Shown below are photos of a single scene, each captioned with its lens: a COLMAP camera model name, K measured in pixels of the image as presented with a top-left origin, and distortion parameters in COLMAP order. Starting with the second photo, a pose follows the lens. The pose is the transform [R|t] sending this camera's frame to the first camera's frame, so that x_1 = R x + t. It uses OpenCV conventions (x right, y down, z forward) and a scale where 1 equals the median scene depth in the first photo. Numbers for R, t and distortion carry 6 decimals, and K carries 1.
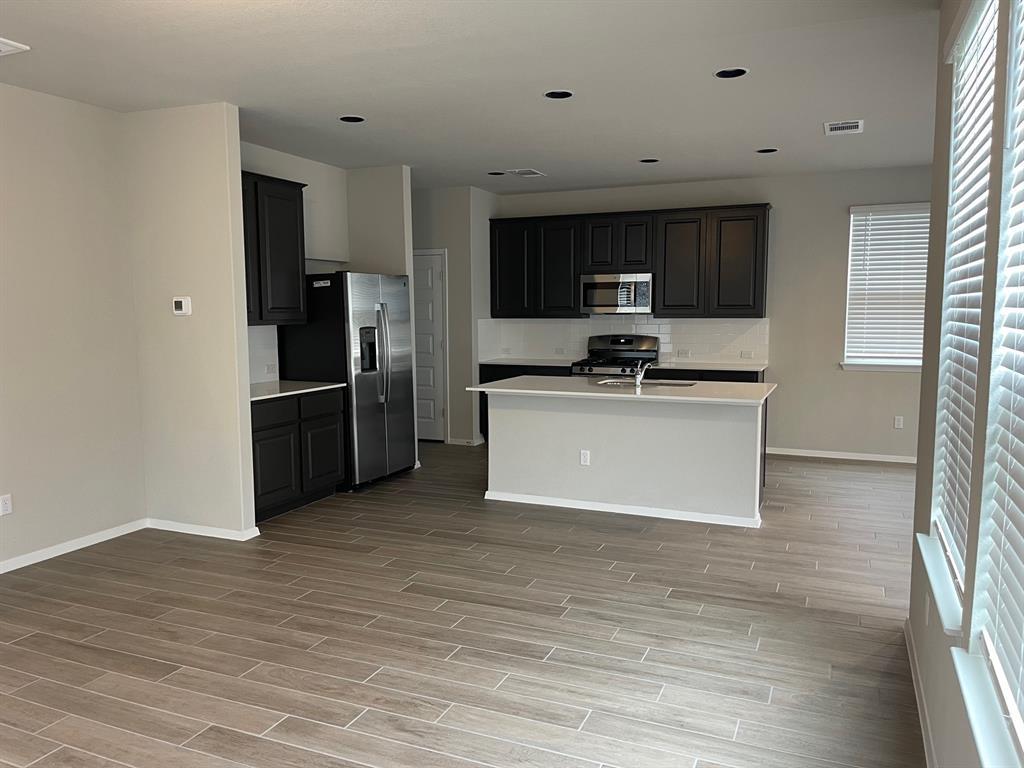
lens RADIAL K [[770.4, 0, 511.5], [0, 770.4, 382.8], [0, 0, 1]] dist [0.037732, -0.020752]
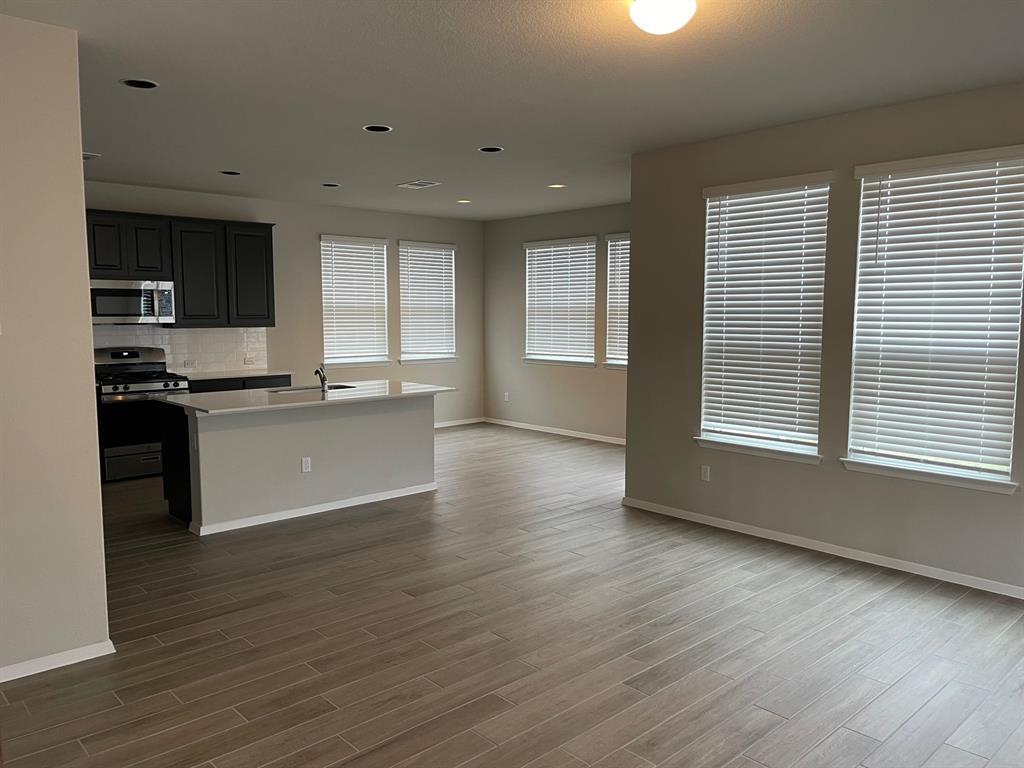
lens RADIAL K [[770.4, 0, 510.6], [0, 770.4, 381.8], [0, 0, 1]] dist [0.037732, -0.020752]
pose [[0.406651, -0.078222, 0.910229, -0.579077], [0.086052, 0.995178, 0.047078, -0.030336], [-0.909522, 0.059183, 0.411421, 0.255704]]
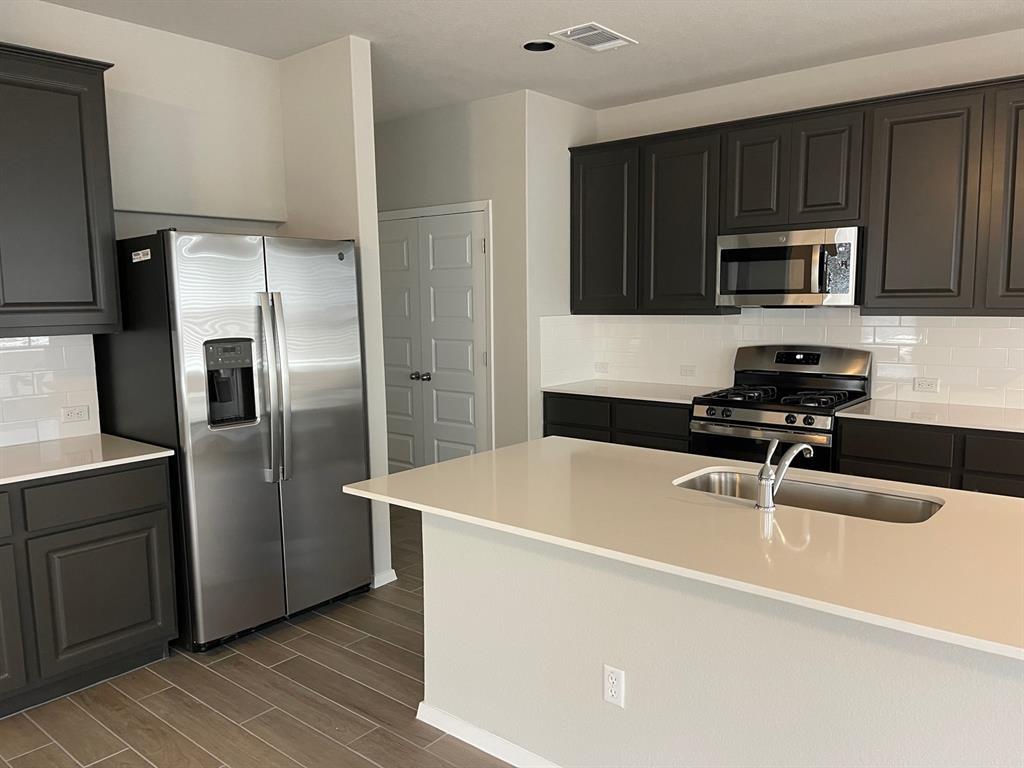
lens RADIAL K [[770.4, 0, 500.2], [0, 770.4, 385.1], [0, 0, 1]] dist [0.037732, -0.020752]
pose [[0.955348, 0.027242, -0.294226, 0.120813], [-0.020756, 0.999468, 0.025146, -0.051056], [0.294754, -0.017917, 0.955405, 0.487268]]
